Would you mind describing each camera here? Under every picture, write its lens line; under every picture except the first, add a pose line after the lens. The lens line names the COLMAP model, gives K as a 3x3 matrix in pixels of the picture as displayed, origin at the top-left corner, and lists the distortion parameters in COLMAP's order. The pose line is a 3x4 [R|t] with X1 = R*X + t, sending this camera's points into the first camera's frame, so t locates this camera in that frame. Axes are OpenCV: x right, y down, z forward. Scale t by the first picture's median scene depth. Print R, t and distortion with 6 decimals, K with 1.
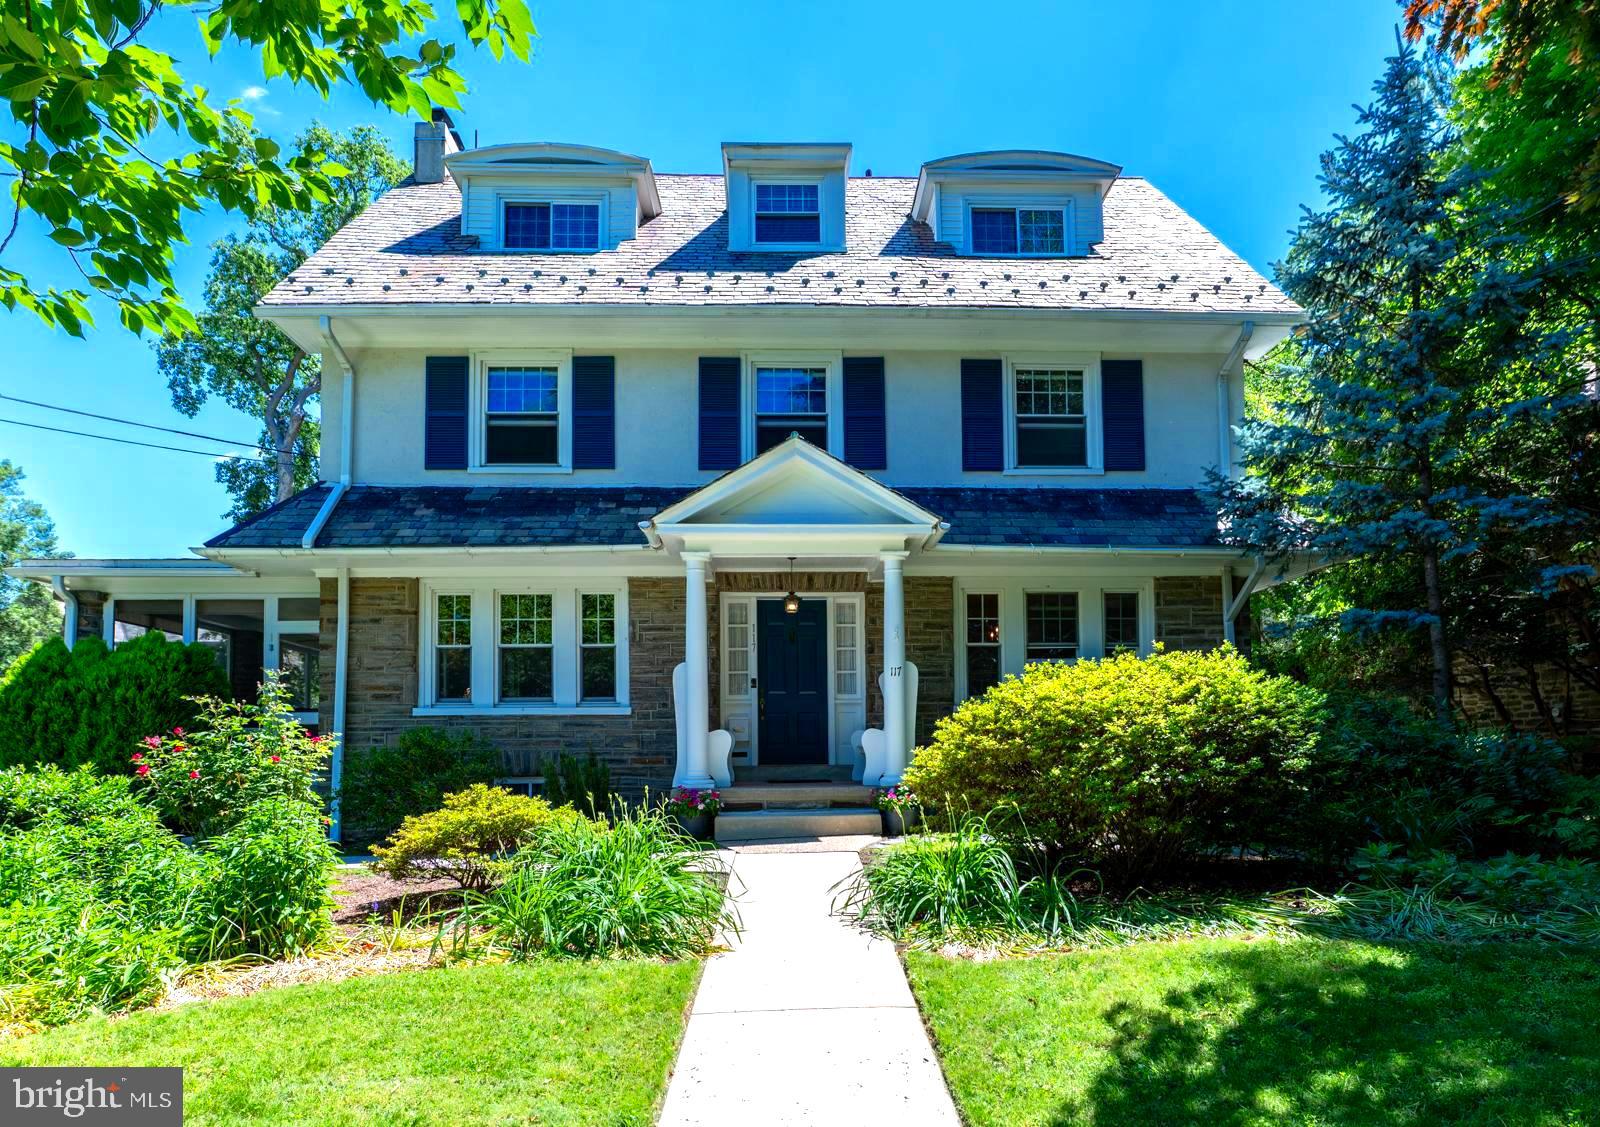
lens RADIAL K [[867.6, 0, 805.5], [0, 867.6, 700.5], [0, 0, 1]] dist [-0.000533, 0.000783]
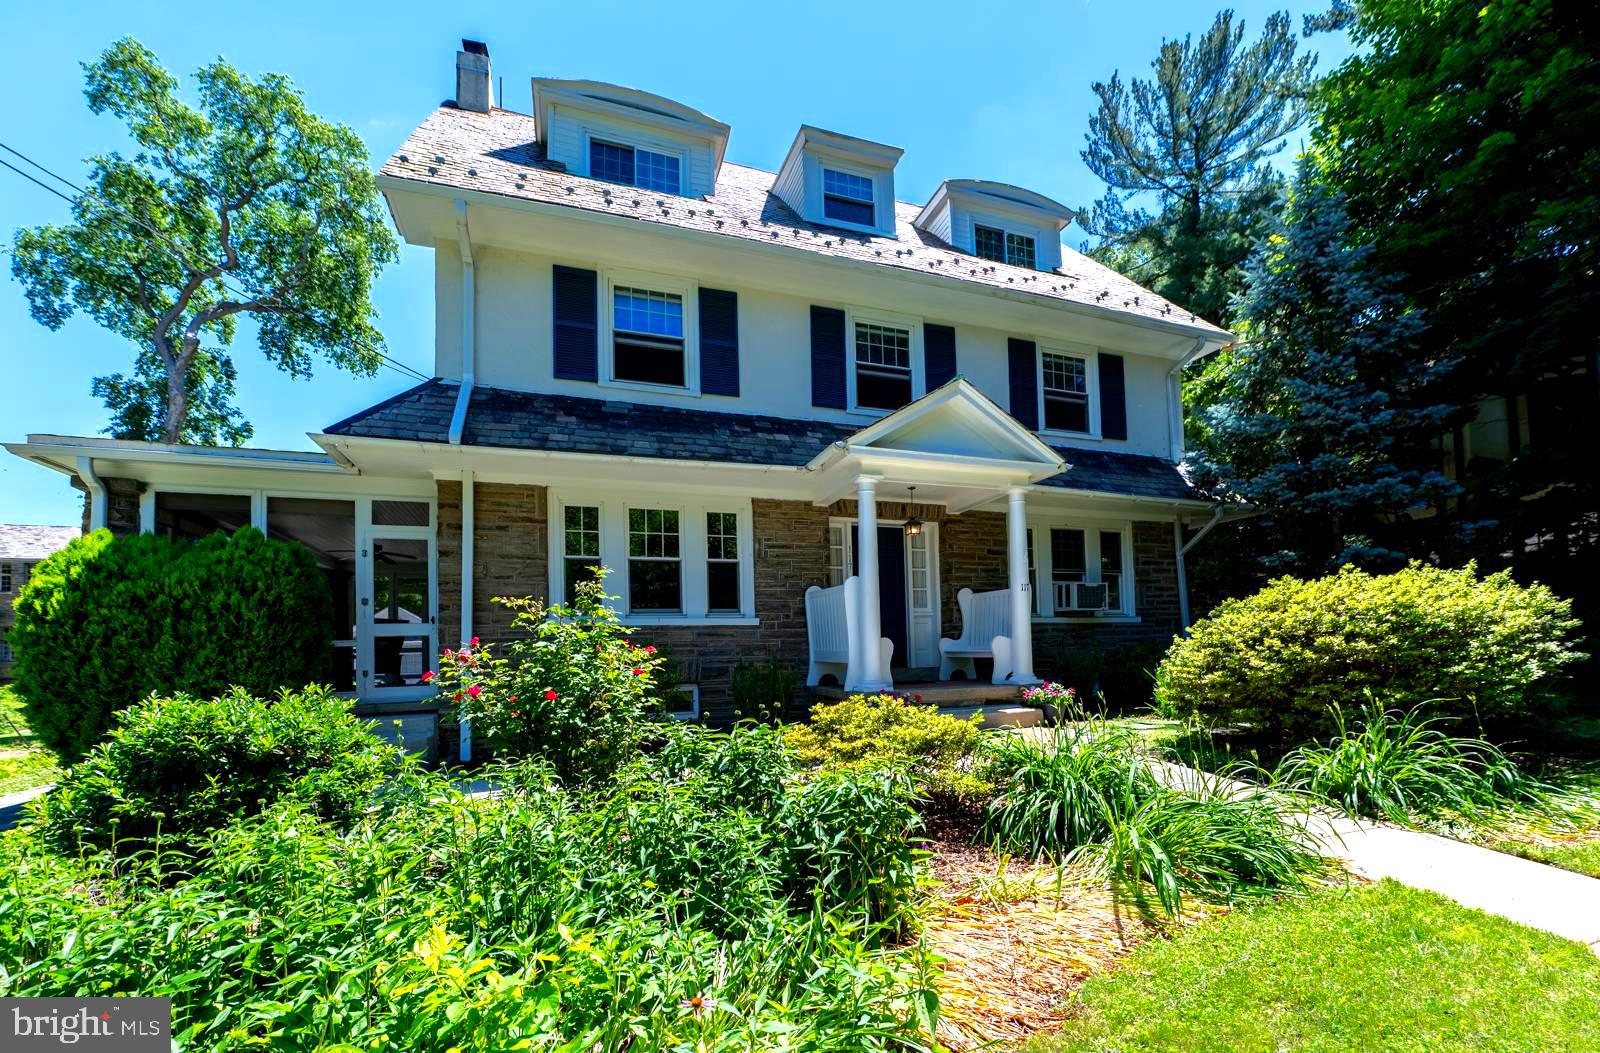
lens RADIAL K [[642.4, 0, 799.1], [0, 642.4, 618.5], [0, 0, 1]] dist [-0.001593, -0.001034]
pose [[0.957427, 0.002098, 0.288668, -0.377695], [-0.001253, 0.999994, -0.003112, 0.010153], [-0.288673, 0.002618, 0.957424, 0.216436]]
